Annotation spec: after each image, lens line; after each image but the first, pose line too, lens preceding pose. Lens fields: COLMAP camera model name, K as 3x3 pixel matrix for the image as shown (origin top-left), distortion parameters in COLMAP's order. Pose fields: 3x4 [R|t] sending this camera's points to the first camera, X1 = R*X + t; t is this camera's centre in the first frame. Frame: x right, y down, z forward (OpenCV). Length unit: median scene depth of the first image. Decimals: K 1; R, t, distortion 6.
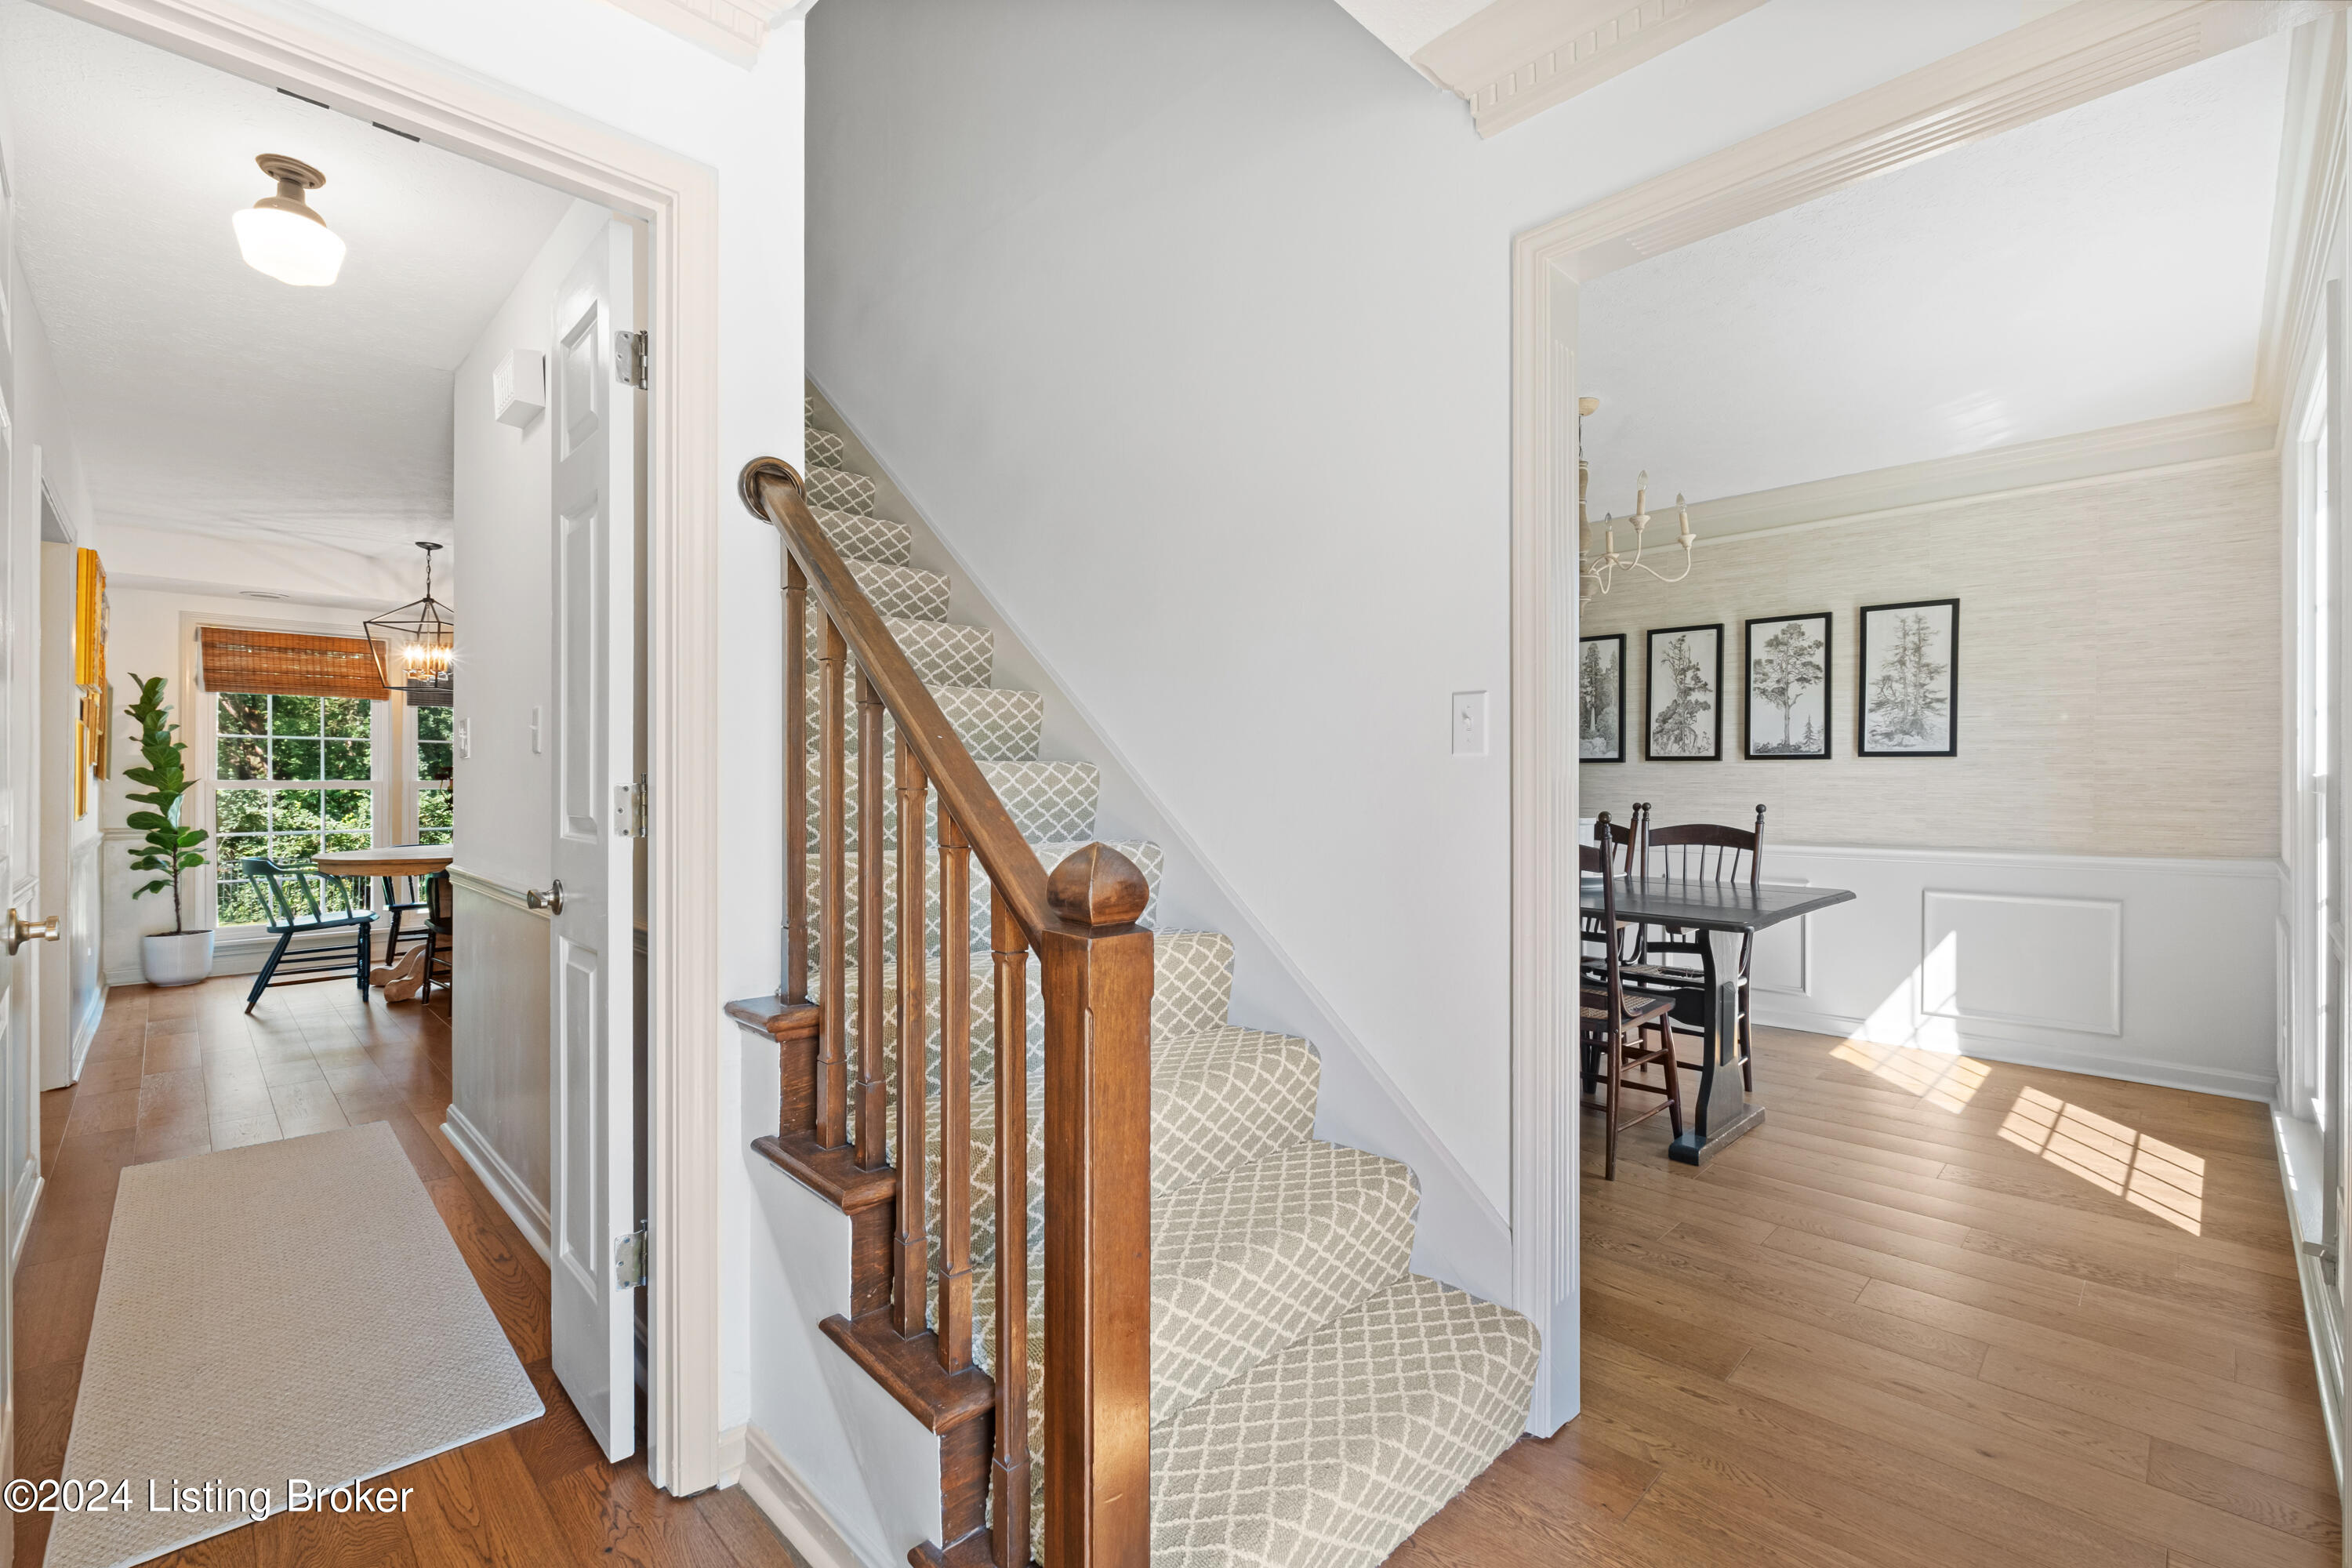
lens RADIAL K [[1020.0, 0, 1186.4], [0, 1020.0, 784.9], [0, 0, 1]] dist [0.003420, -0.003250]
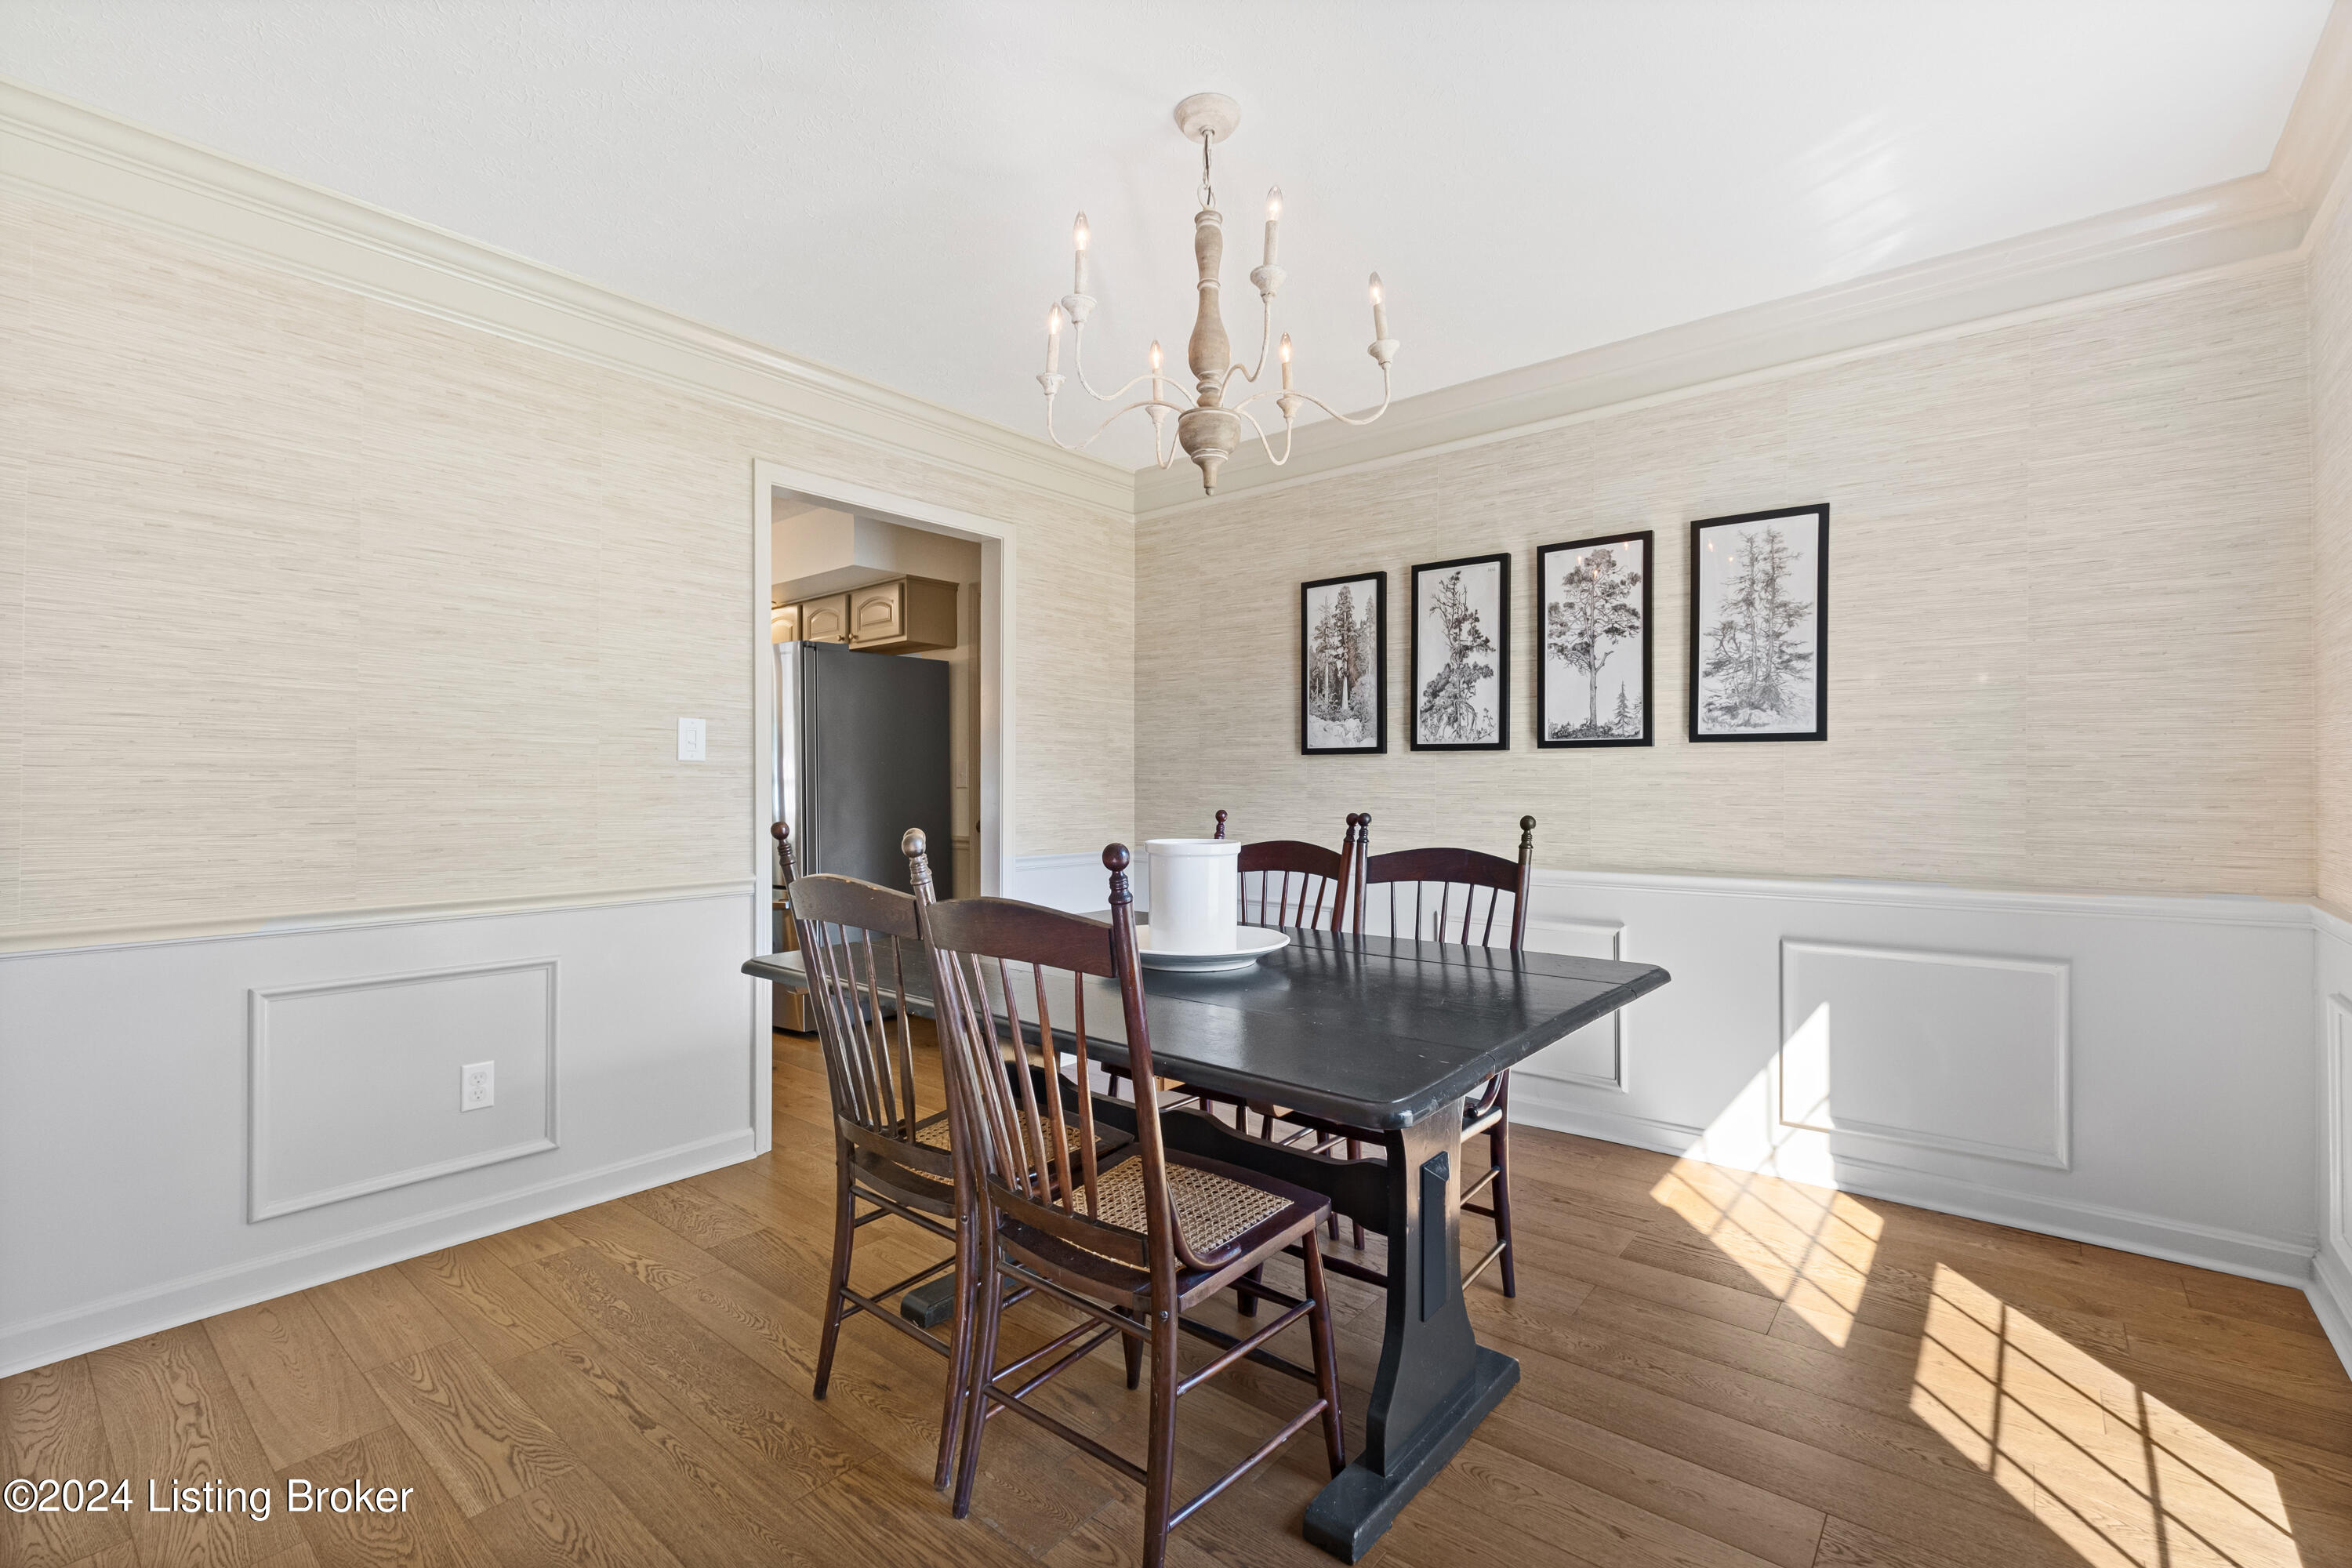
lens RADIAL K [[1020.0, 0, 1183.3], [0, 1020.0, 776.9], [0, 0, 1]] dist [0.003420, -0.003250]
pose [[0.995467, -0.002362, 0.095081, 0.266555], [0.003327, 0.999945, -0.009992, 0.001127], [-0.095052, 0.010263, 0.995419, 0.368339]]
